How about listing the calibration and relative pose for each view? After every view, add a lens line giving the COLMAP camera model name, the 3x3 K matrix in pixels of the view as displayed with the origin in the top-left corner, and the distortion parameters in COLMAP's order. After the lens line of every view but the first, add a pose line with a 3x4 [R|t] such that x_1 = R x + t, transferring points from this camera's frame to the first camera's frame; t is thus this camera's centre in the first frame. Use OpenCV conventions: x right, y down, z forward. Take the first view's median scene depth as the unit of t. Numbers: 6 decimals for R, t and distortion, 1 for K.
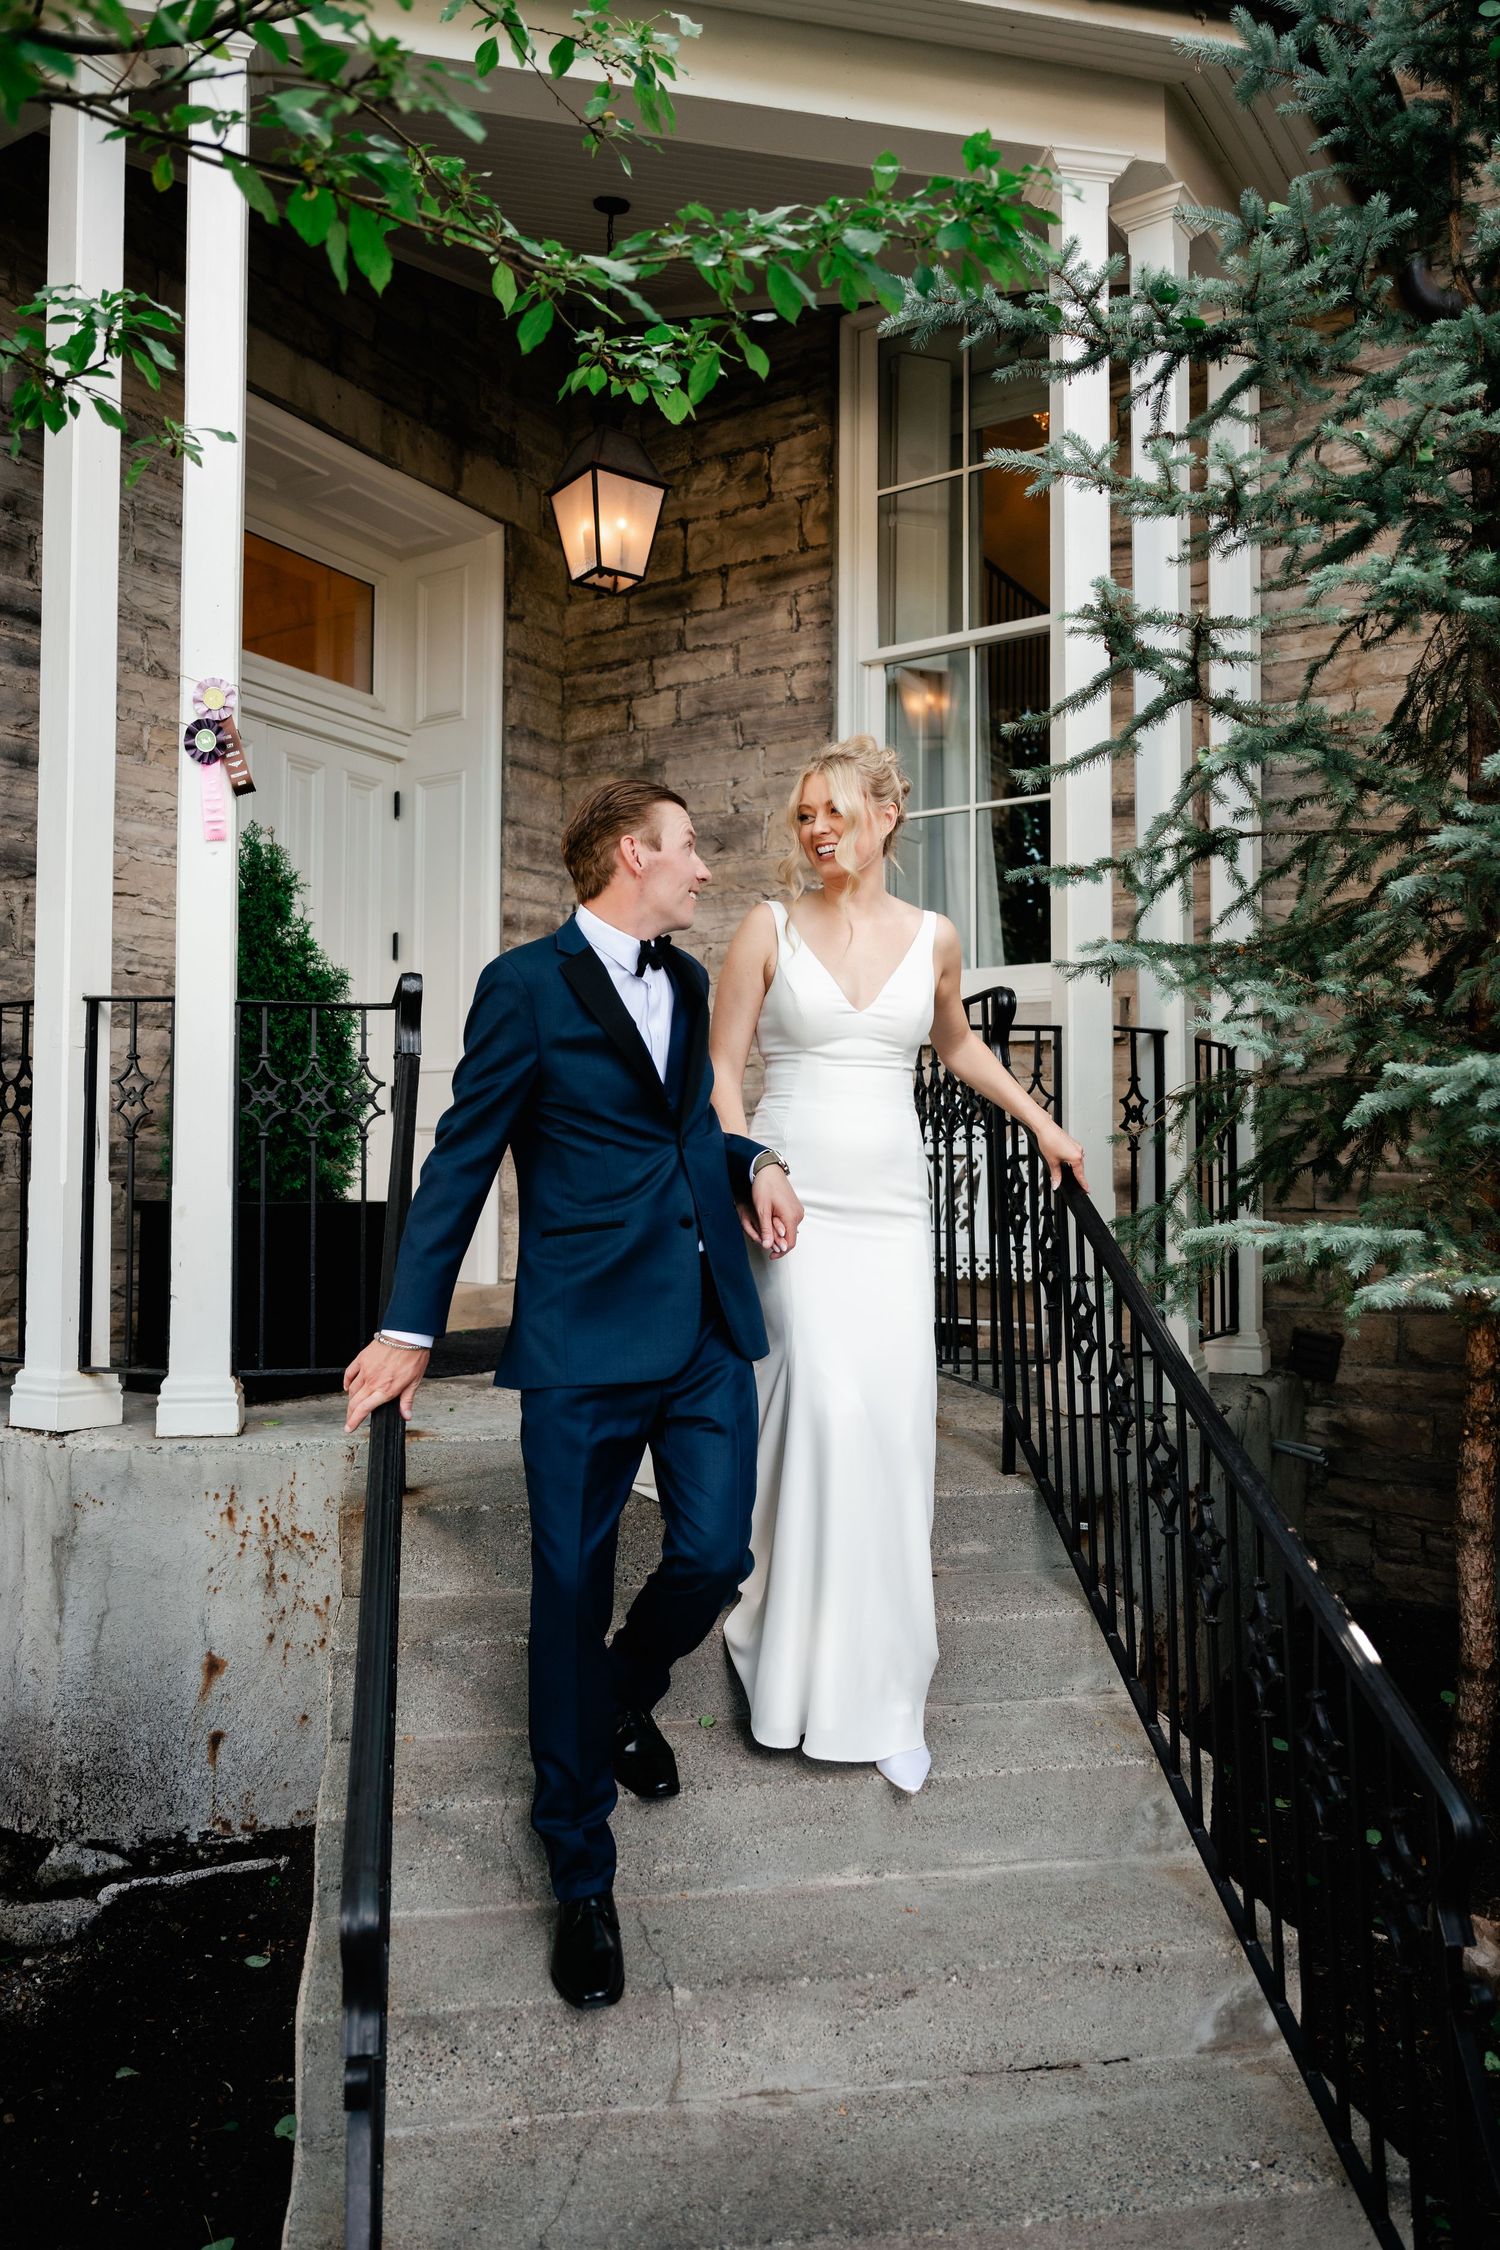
lens RADIAL K [[1602.3, 0, 753.4], [0, 1602.3, 1199.8], [0, 0, 1]] dist [0.005335, 0.001692]
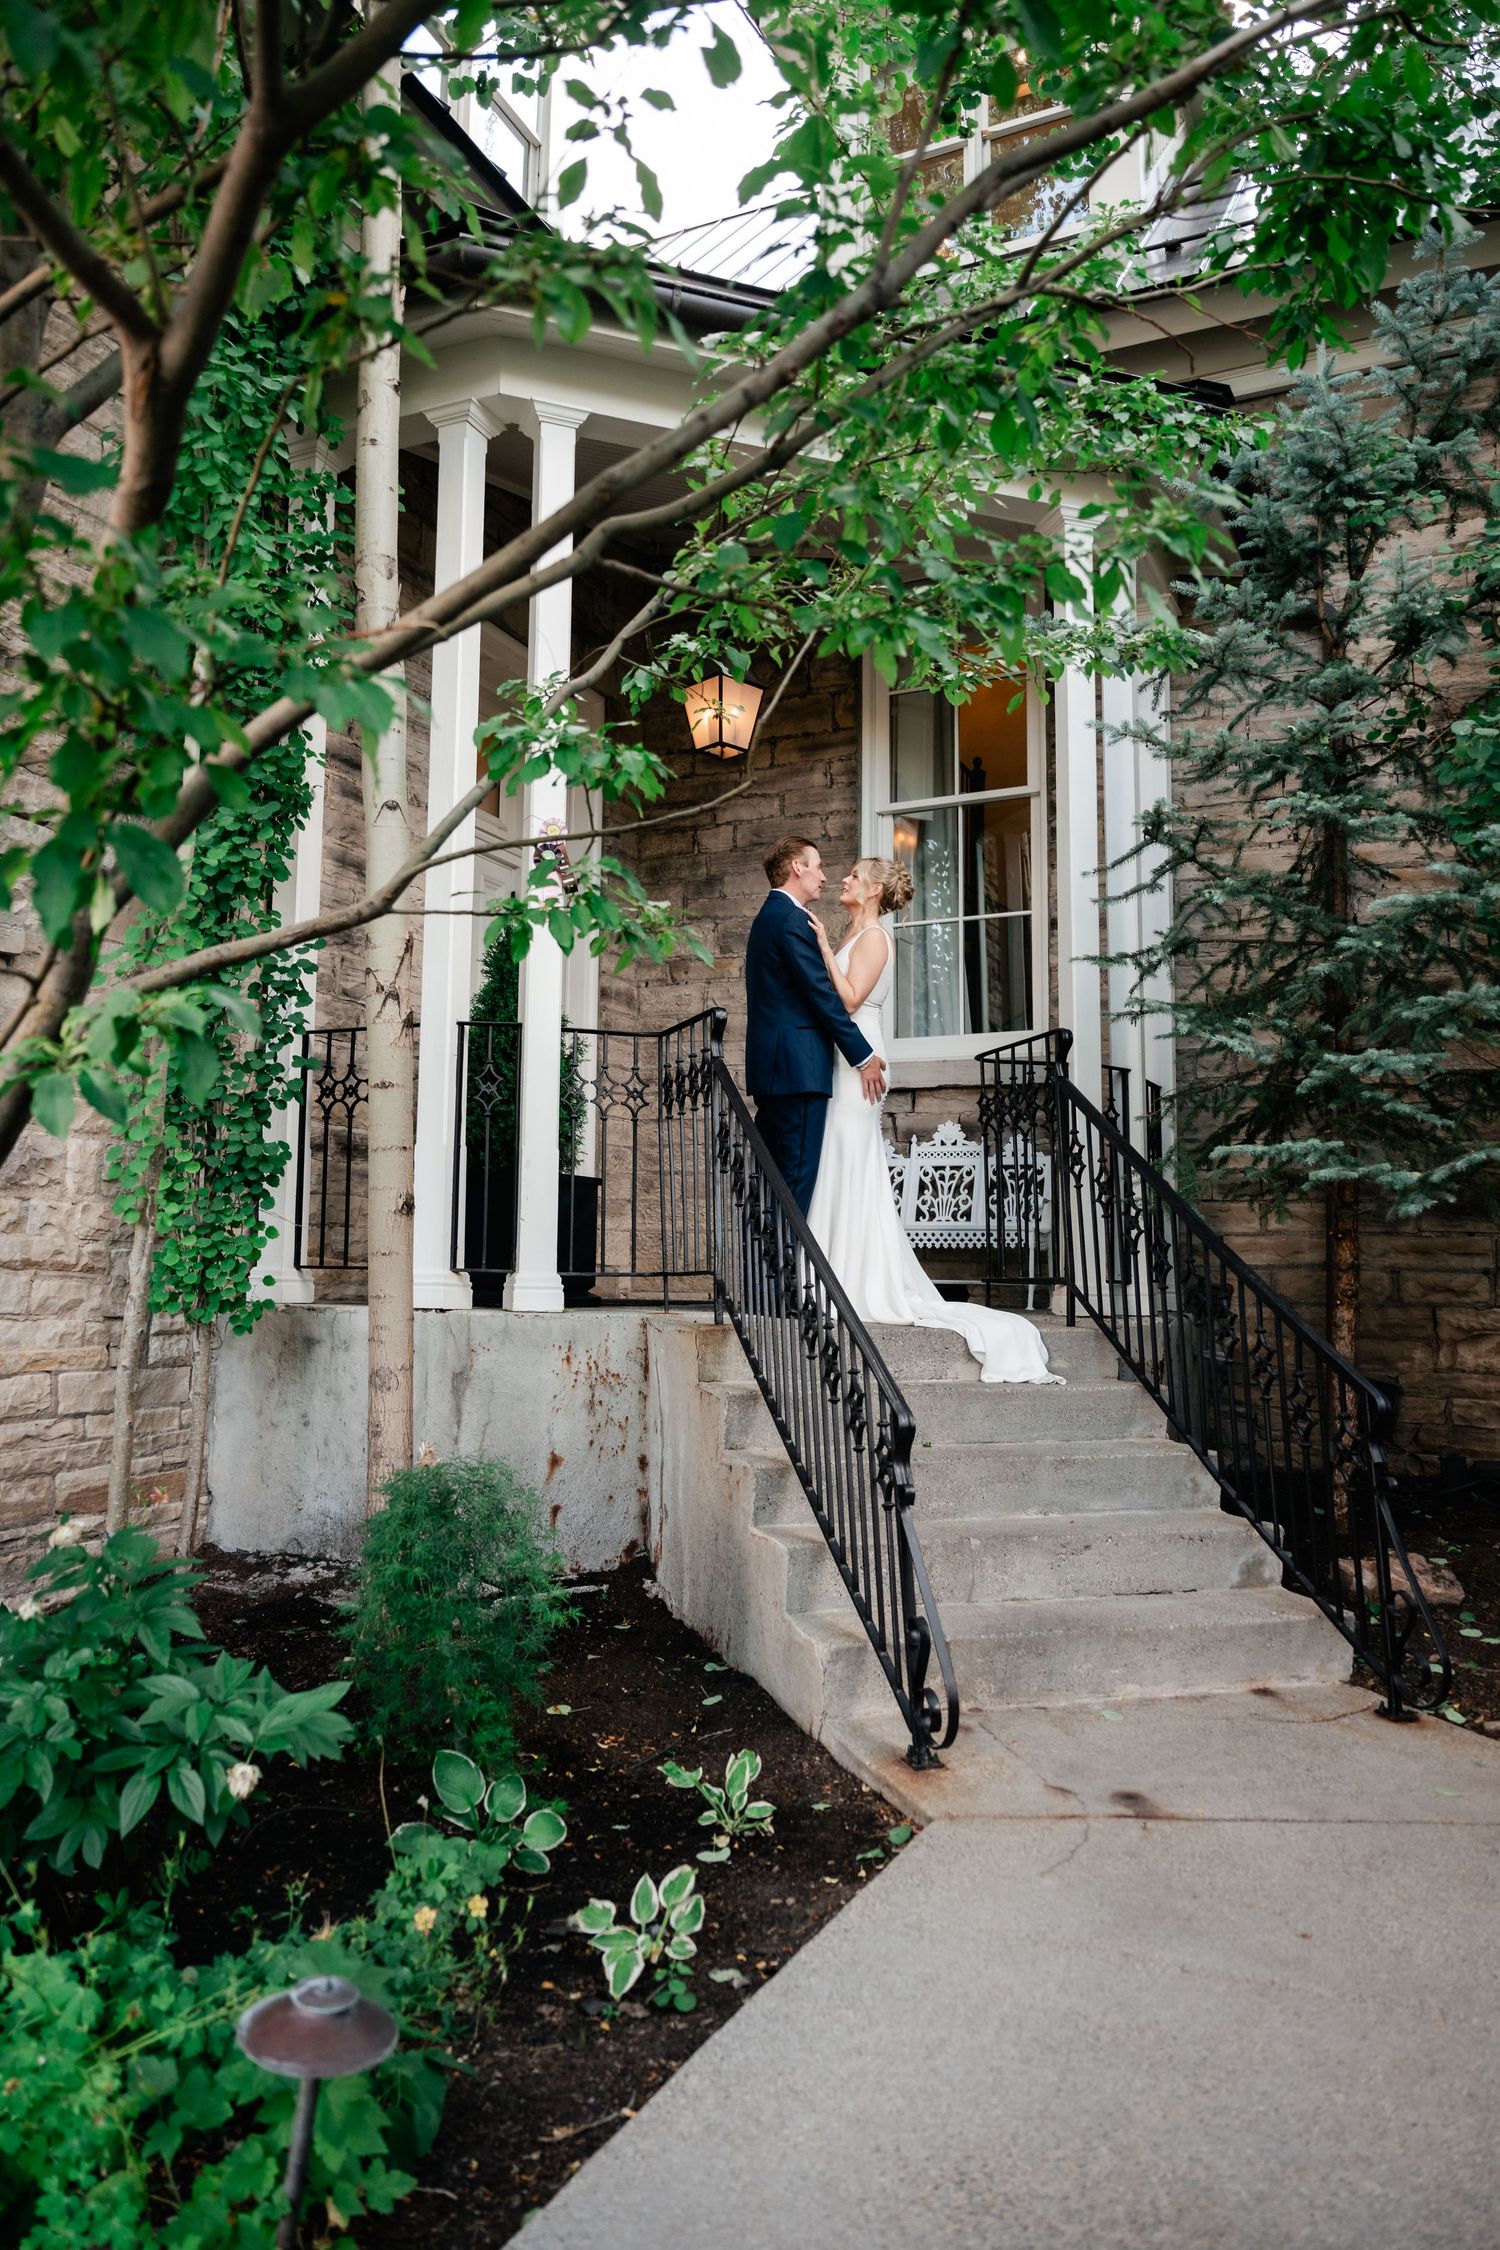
lens RADIAL K [[1602.3, 0, 753.4], [0, 1602.3, 1199.8], [0, 0, 1]] dist [0.005335, 0.001692]
pose [[0.991217, 0.013485, 0.131557, -0.351367], [-0.004781, 0.997791, -0.066256, 0.143586], [-0.132160, 0.065045, 0.989092, -0.530578]]
